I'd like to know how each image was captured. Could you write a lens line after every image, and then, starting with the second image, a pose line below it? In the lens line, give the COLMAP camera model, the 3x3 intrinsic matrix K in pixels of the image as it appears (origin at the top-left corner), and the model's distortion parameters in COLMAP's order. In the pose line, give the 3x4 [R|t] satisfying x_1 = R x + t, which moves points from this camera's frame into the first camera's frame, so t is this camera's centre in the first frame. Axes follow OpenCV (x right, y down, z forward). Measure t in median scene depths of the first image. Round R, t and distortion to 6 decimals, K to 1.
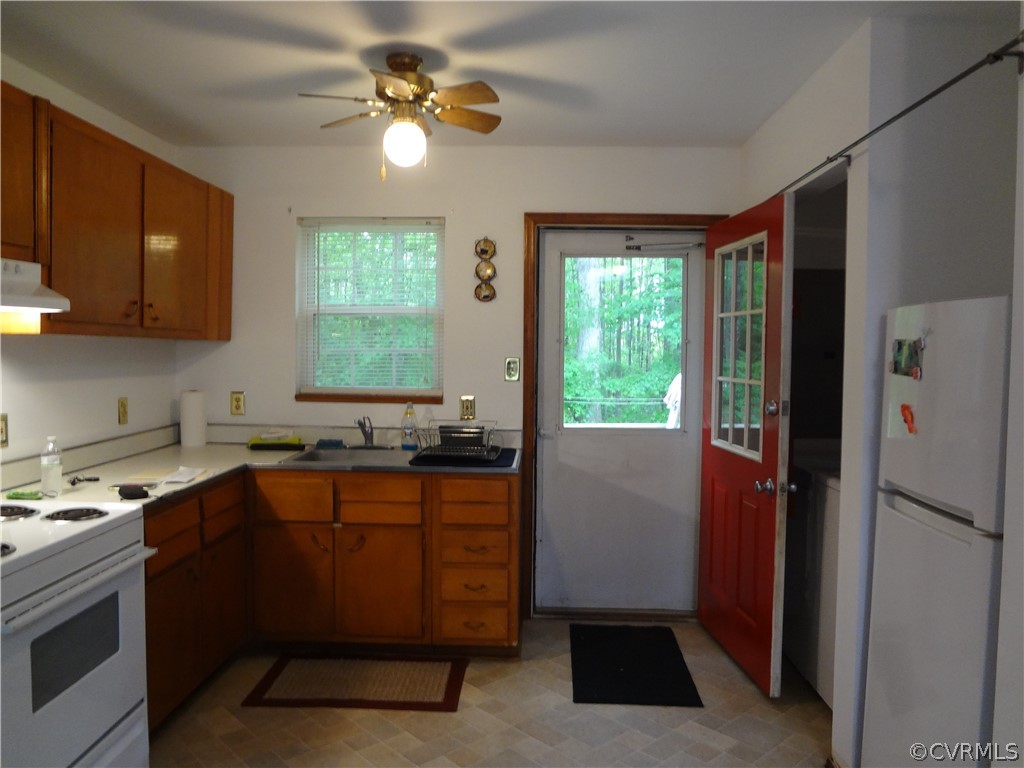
lens RADIAL K [[759.9, 0, 509.9], [0, 759.9, 376.2], [0, 0, 1]] dist [-0.051767, 0.009514]
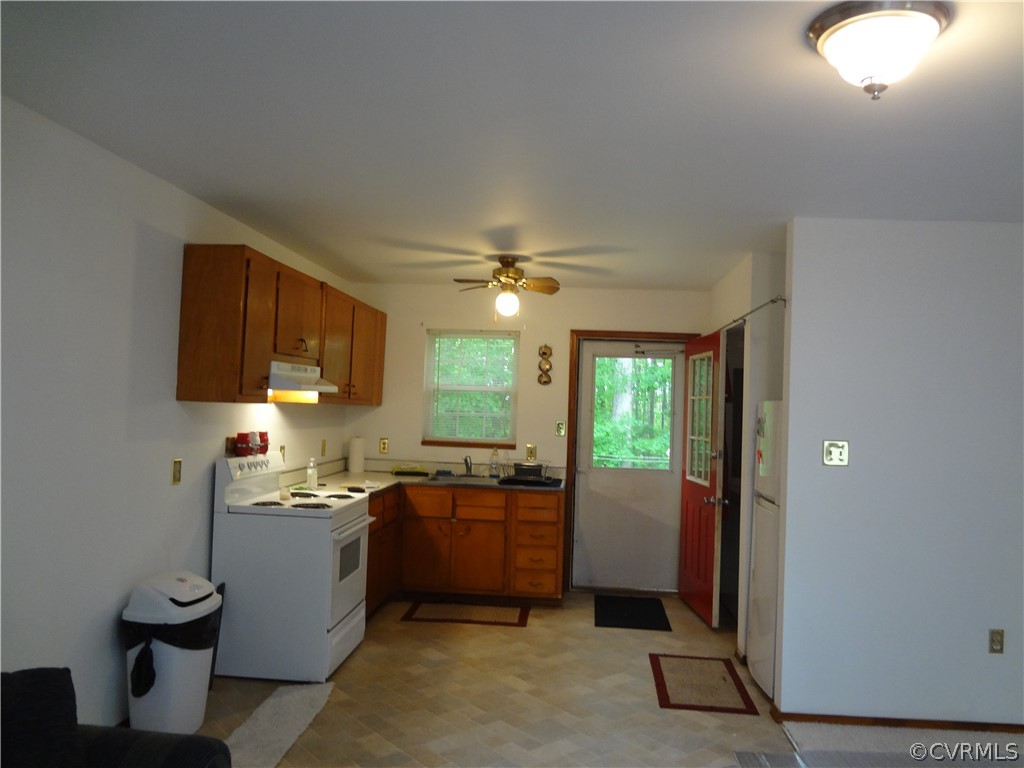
lens RADIAL K [[759.9, 0, 509.9], [0, 759.9, 376.2], [0, 0, 1]] dist [-0.051767, 0.009514]
pose [[0.998492, 0.021473, -0.050526, -0.028198], [-0.025353, 0.996674, -0.077444, 0.008563], [0.048695, 0.078608, 0.995716, -0.656414]]
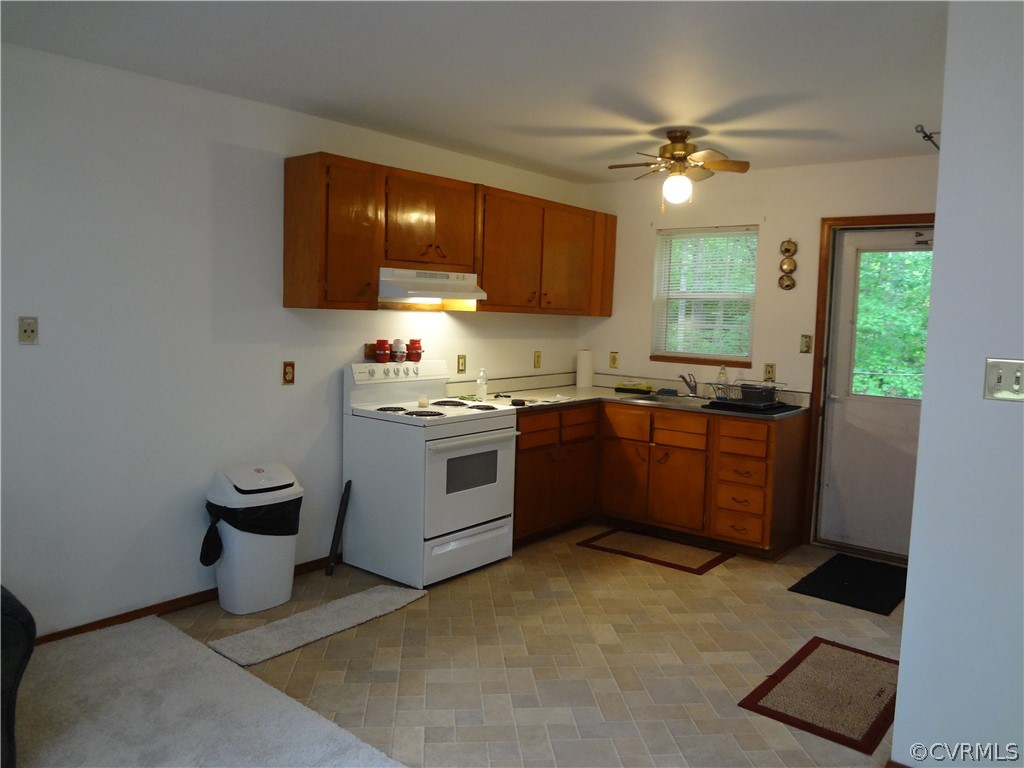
lens RADIAL K [[759.9, 0, 509.9], [0, 759.9, 376.2], [0, 0, 1]] dist [-0.051767, 0.009514]
pose [[0.795697, 0.064113, -0.602292, 0.420201], [-0.044141, 0.997876, 0.047906, 0.006984], [0.604084, -0.011533, 0.796837, -0.328373]]
